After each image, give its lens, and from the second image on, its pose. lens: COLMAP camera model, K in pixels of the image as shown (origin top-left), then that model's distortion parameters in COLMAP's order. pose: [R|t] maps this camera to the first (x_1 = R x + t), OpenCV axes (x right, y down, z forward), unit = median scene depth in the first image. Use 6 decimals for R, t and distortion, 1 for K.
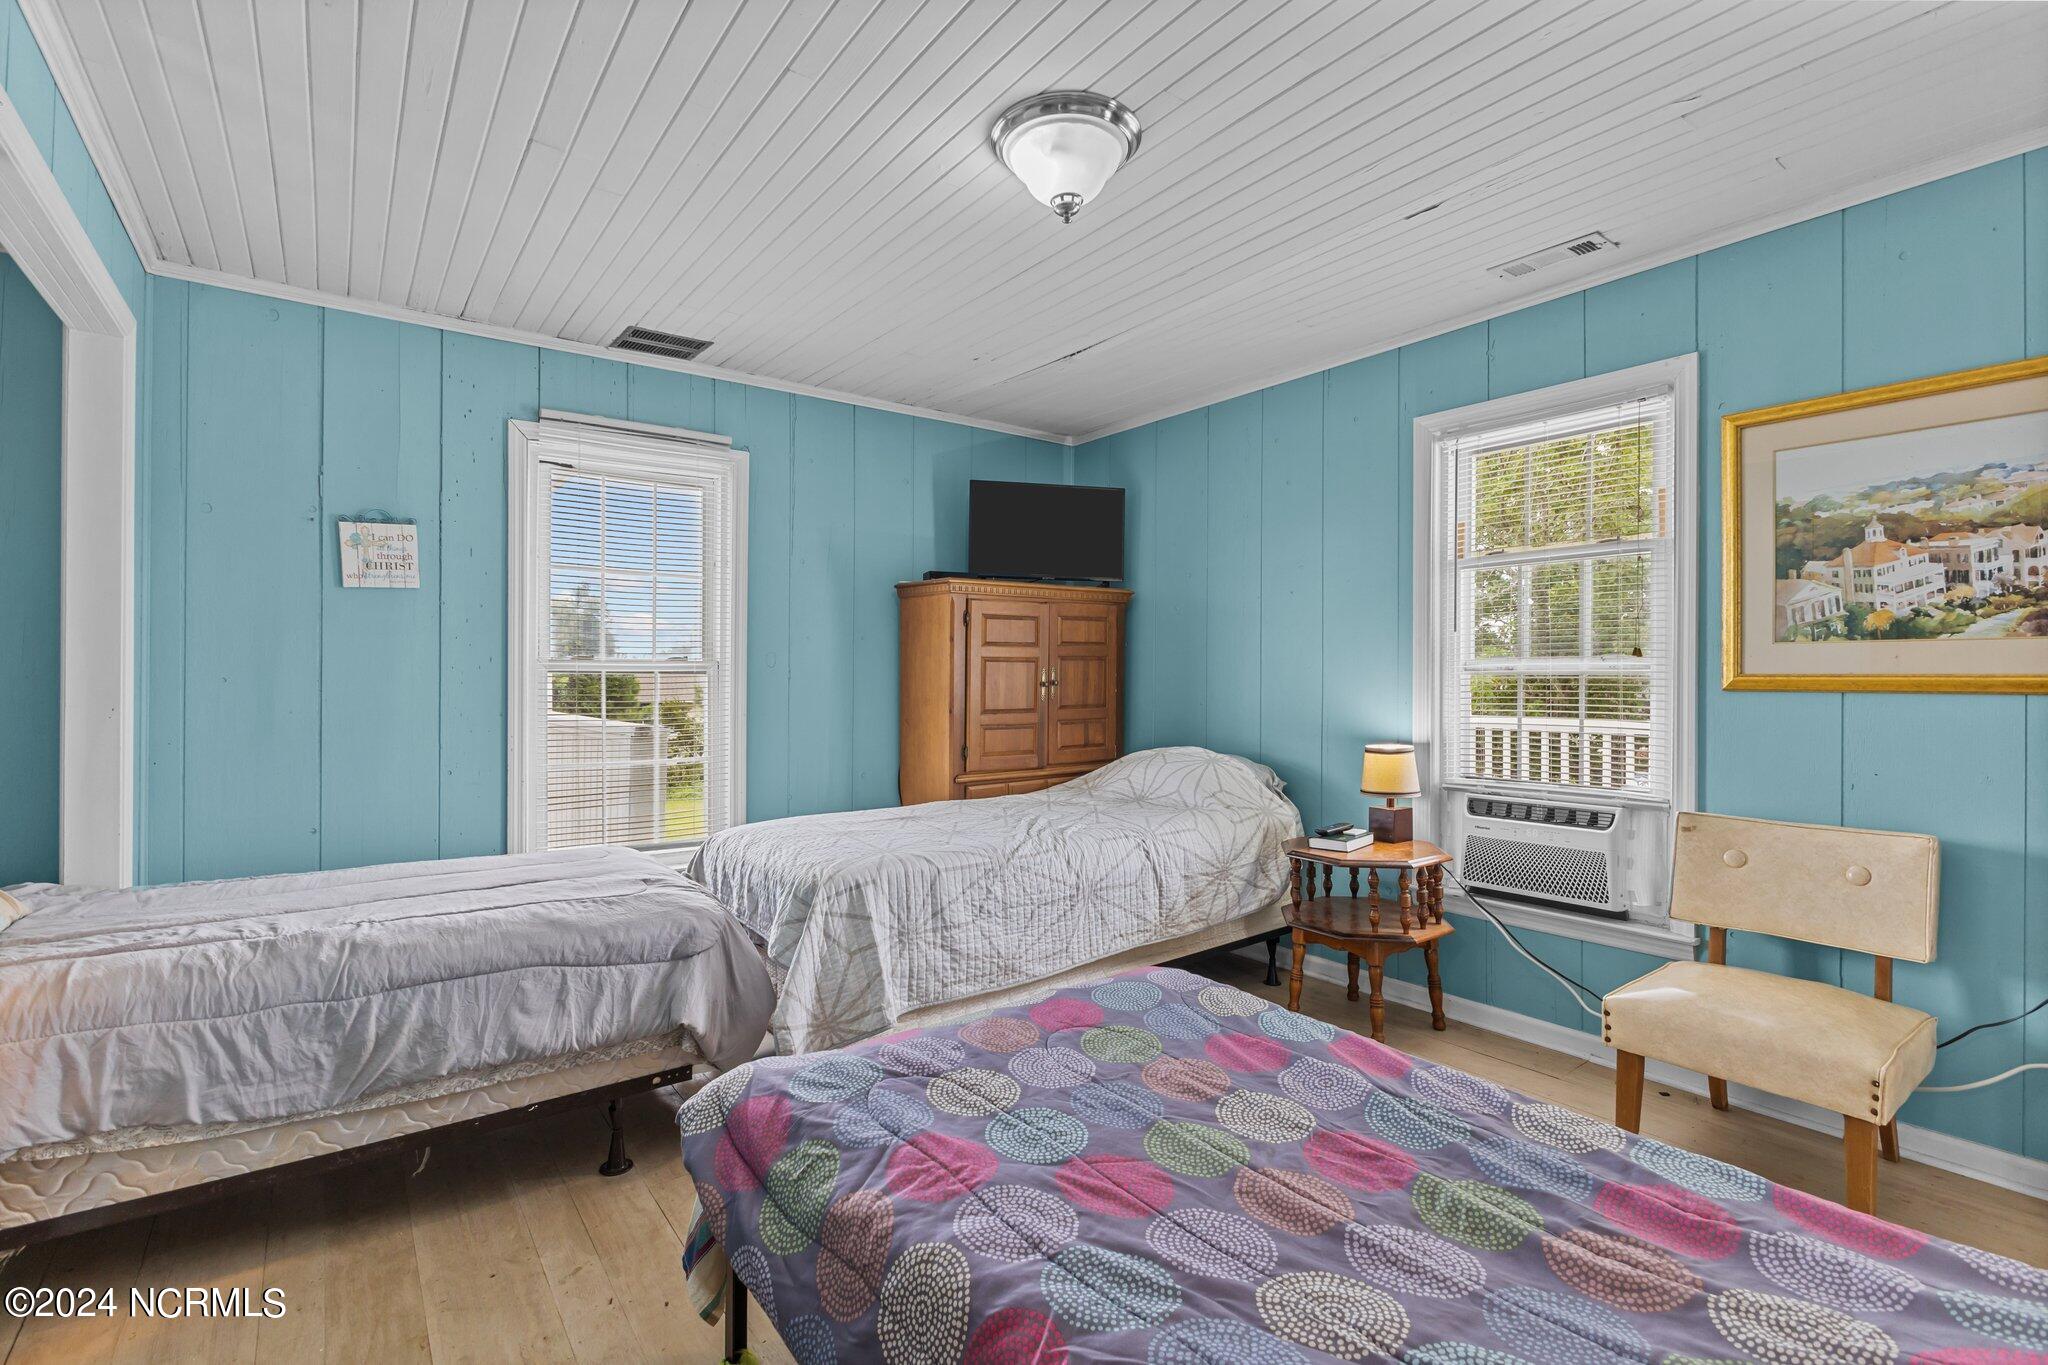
lens RADIAL K [[934.6, 0, 1023.4], [0, 934.6, 676.0], [0, 0, 1]] dist [-0.004711, 0.000102]
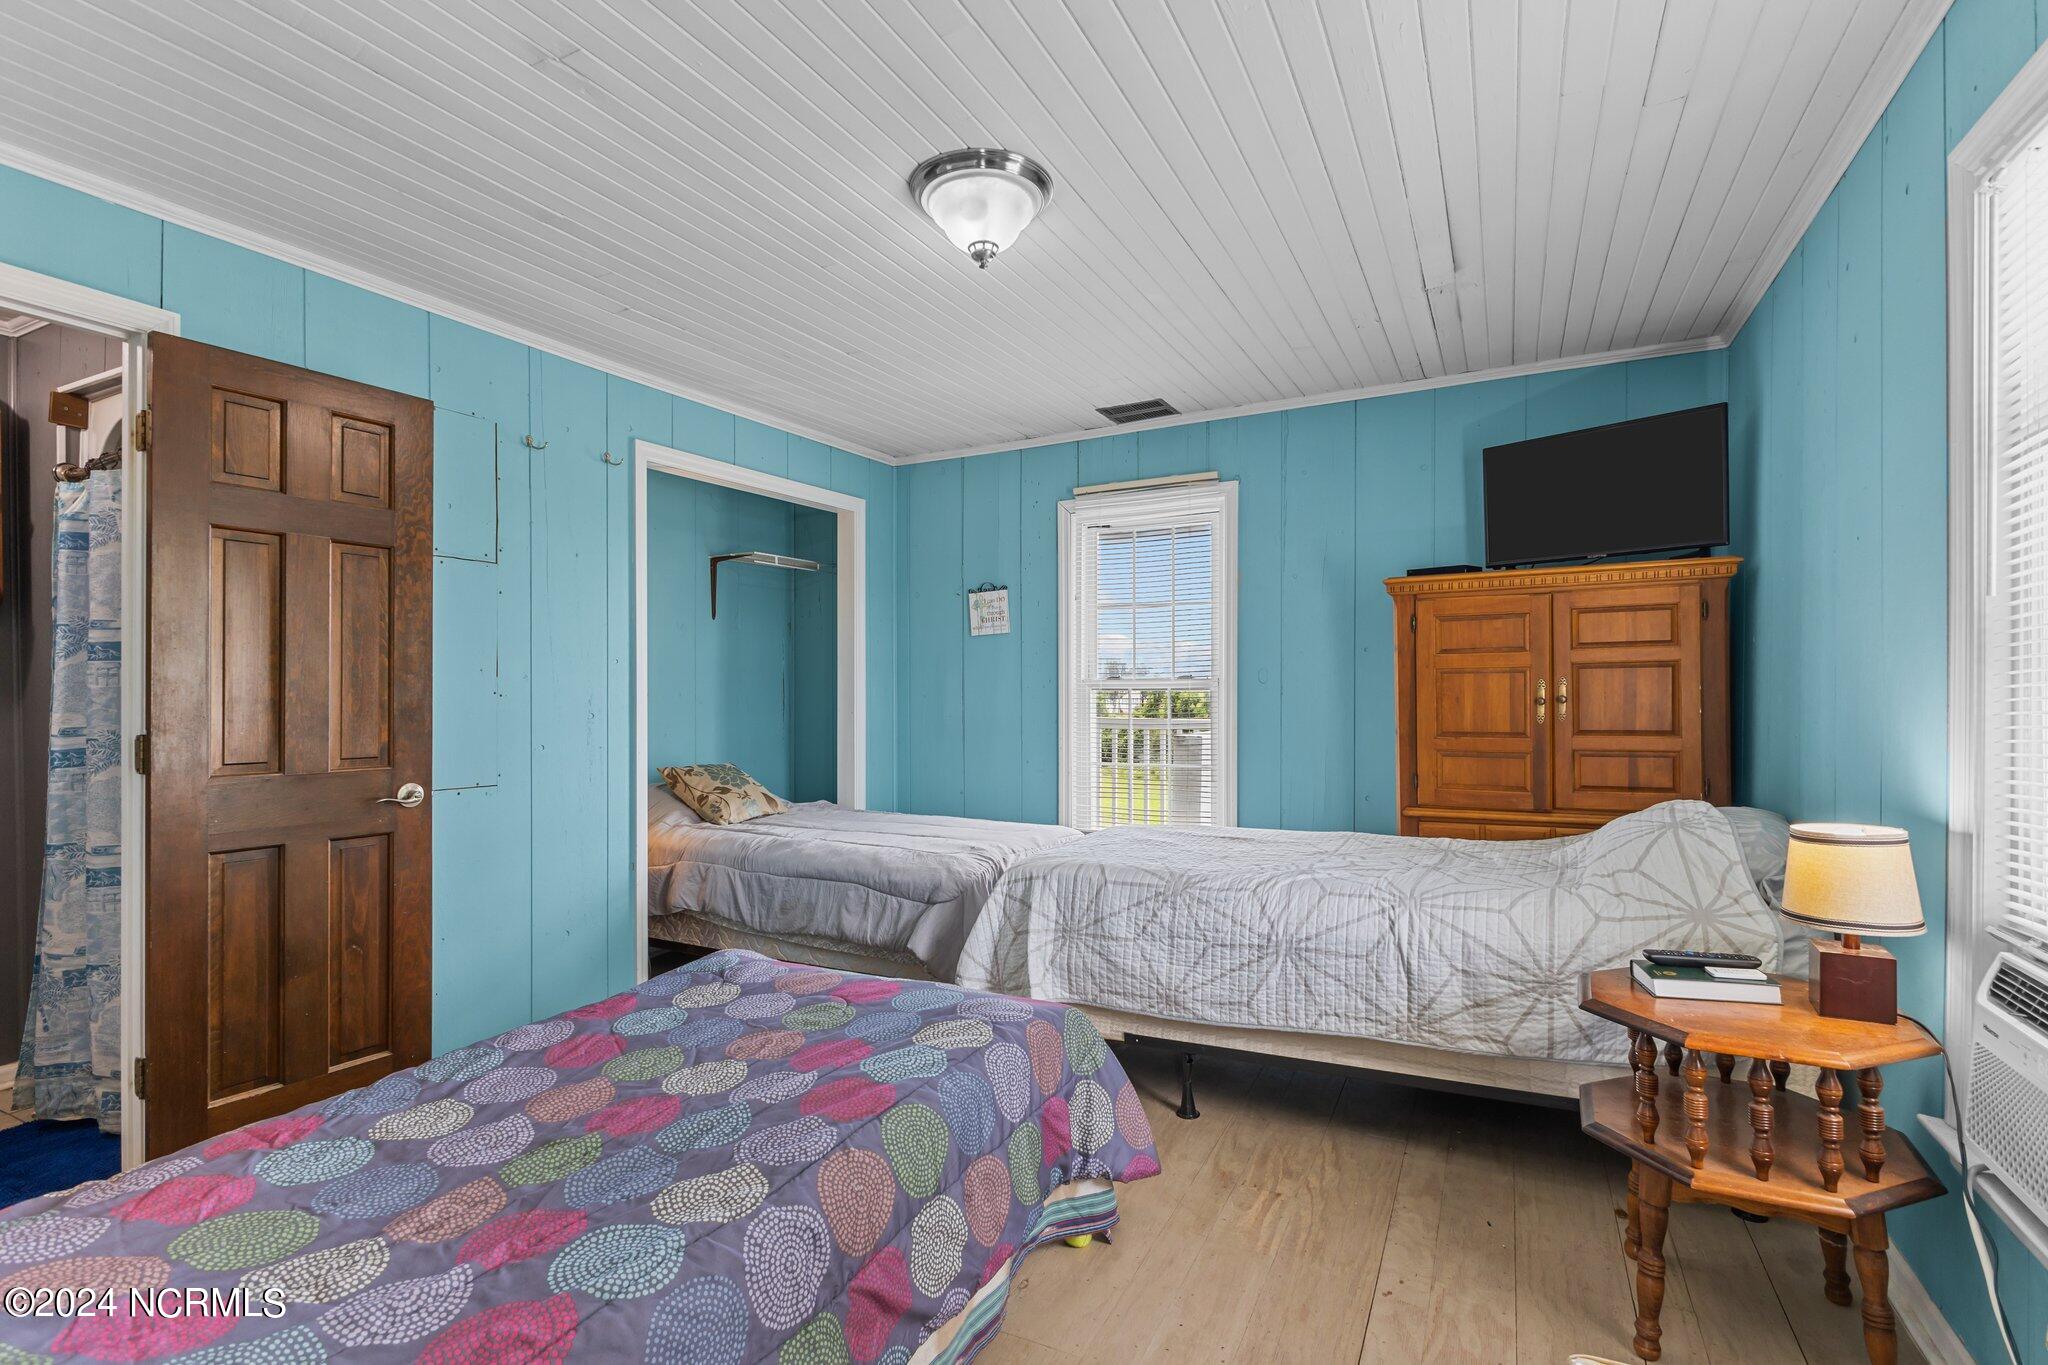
lens RADIAL K [[934.6, 0, 1024.2], [0, 934.6, 691.6], [0, 0, 1]] dist [-0.004711, 0.000102]
pose [[0.442351, -0.001341, -0.896841, 0.665317], [0.011428, 0.999926, 0.004141, -0.008489], [0.896769, -0.012081, 0.442333, 0.375994]]
